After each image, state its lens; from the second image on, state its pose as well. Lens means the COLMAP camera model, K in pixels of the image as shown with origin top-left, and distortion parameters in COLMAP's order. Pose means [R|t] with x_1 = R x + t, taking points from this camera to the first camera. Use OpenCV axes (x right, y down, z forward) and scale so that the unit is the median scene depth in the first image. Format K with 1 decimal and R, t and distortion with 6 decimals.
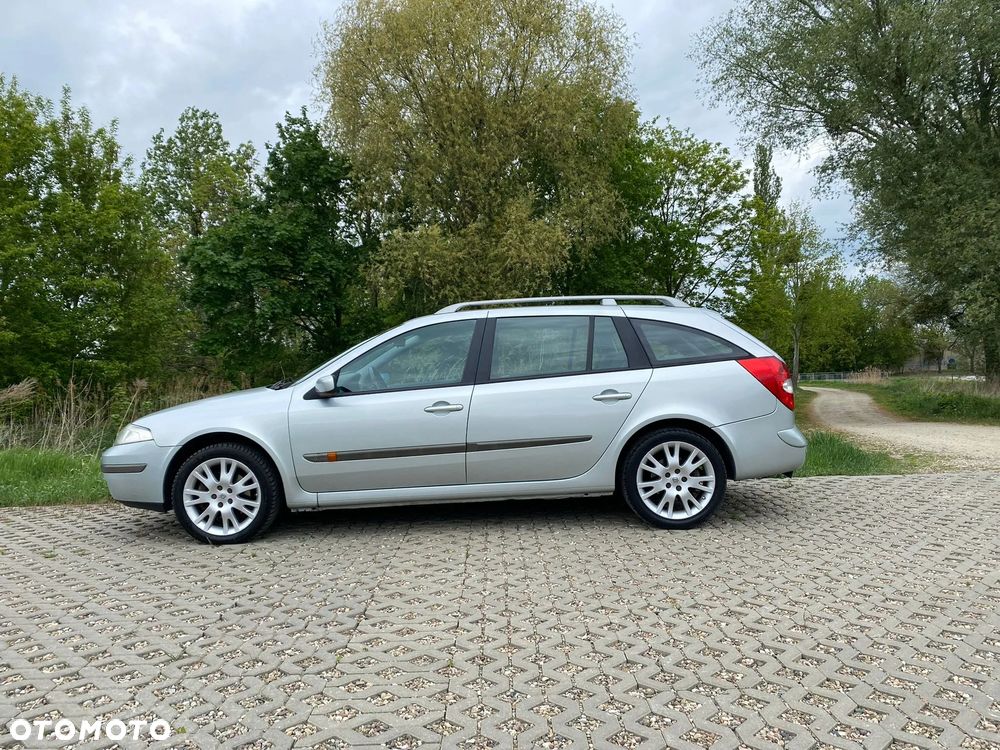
lens RADIAL K [[776.1, 0, 504.8], [0, 776.1, 375.2], [0, 0, 1]] dist [0.023528, -0.022301]
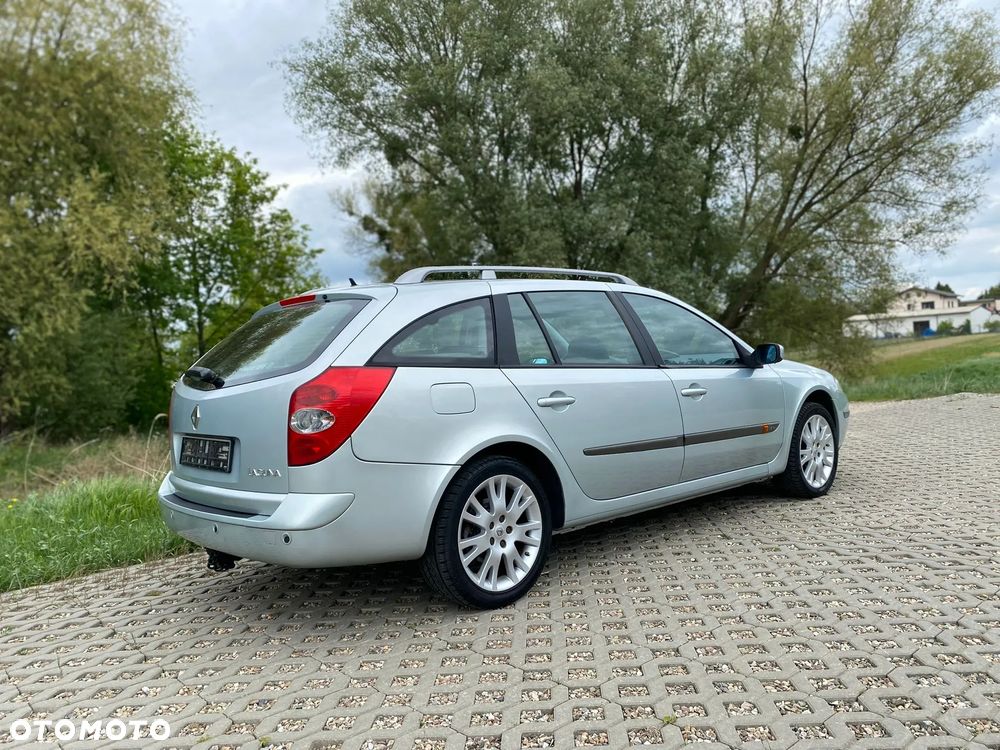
lens RADIAL K [[776.1, 0, 507.7], [0, 776.1, 375.8], [0, 0, 1]] dist [0.023528, -0.022301]
pose [[0.752483, -0.029257, 0.657961, -0.231918], [0.042633, 0.999081, -0.004333, 0.005722], [-0.657230, 0.031311, 0.753039, 0.088278]]
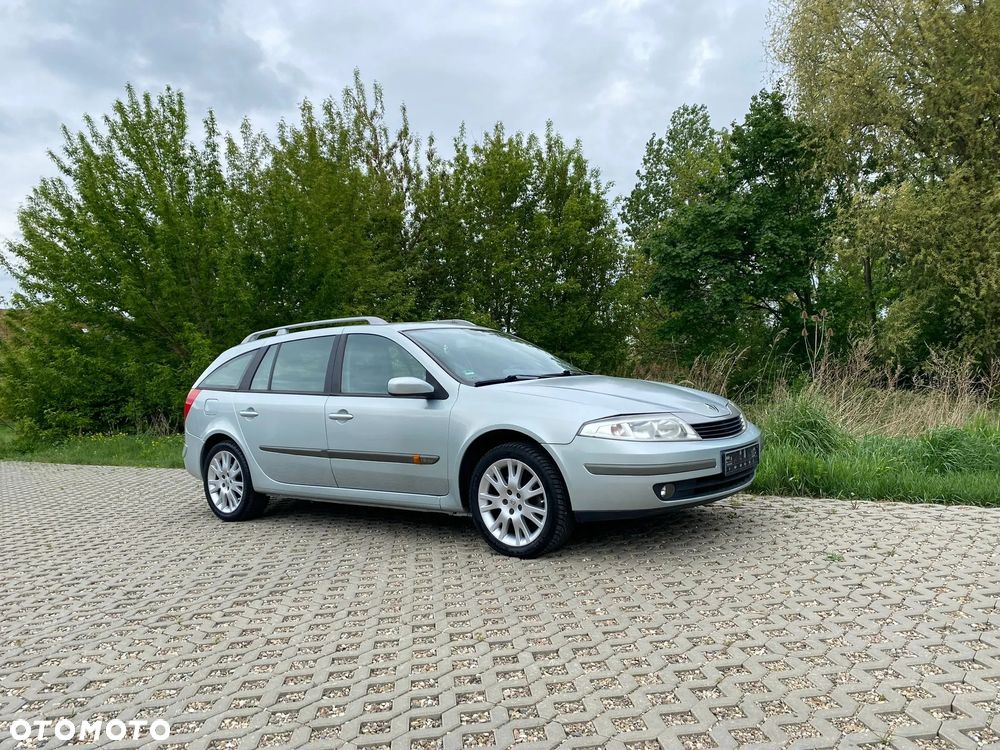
lens RADIAL K [[776.1, 0, 505.2], [0, 776.1, 366.0], [0, 0, 1]] dist [0.023528, -0.022301]
pose [[0.776272, -0.022586, -0.629994, 0.130069], [0.030842, 0.999522, 0.002169, -0.003661], [0.629644, -0.021114, 0.776597, 0.050060]]
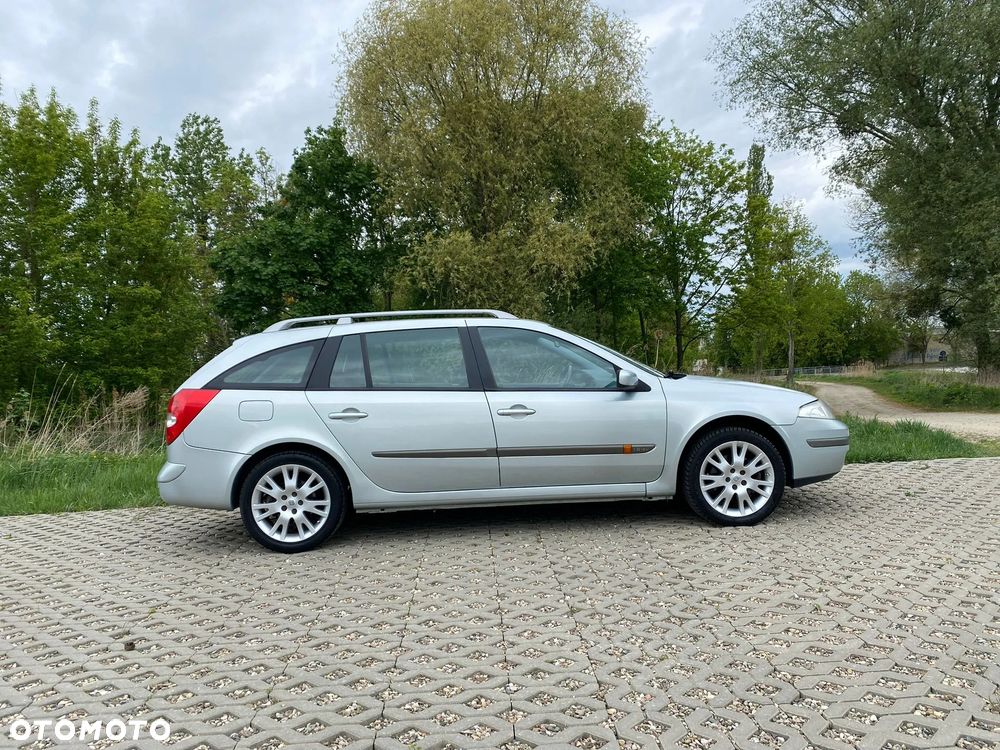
lens RADIAL K [[776.1, 0, 506.3], [0, 776.1, 374.6], [0, 0, 1]] dist [0.023528, -0.022301]
pose [[0.999466, -0.018964, 0.026603, -0.073729], [0.018999, 0.999819, -0.001067, 0.000046], [-0.026578, 0.001572, 0.999646, -0.023016]]
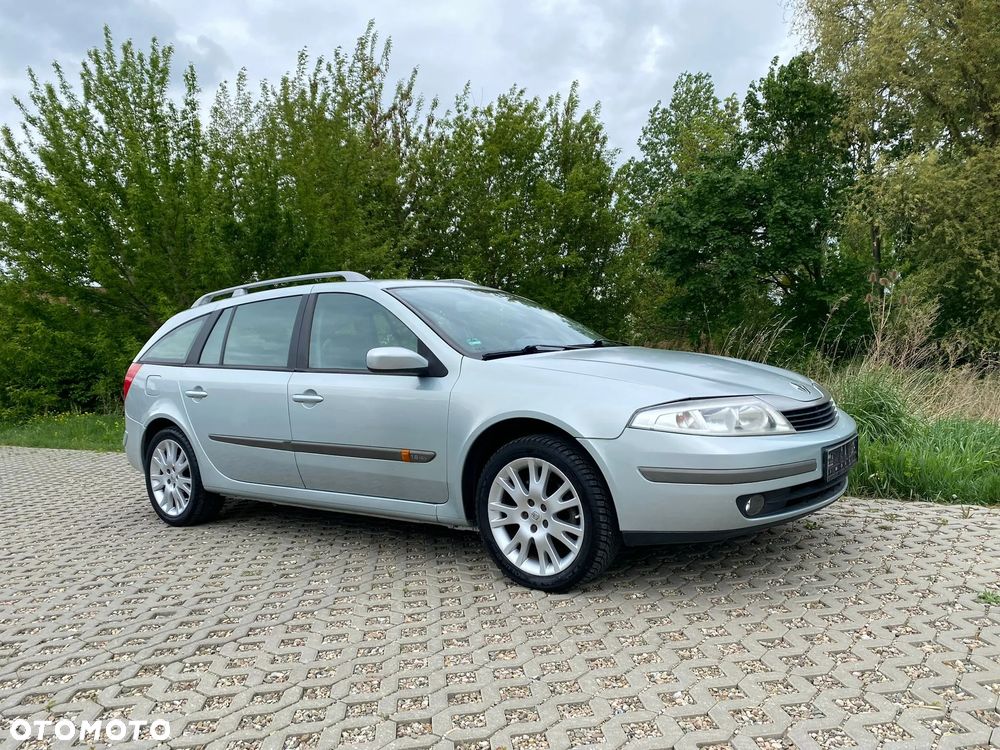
lens RADIAL K [[776.1, 0, 509.7], [0, 776.1, 374.2], [0, 0, 1]] dist [0.023528, -0.022301]
pose [[0.784117, 0.003286, -0.620604, 0.091042], [0.028472, 0.998743, 0.041262, -0.001198], [0.619959, -0.050024, 0.783038, 0.089970]]
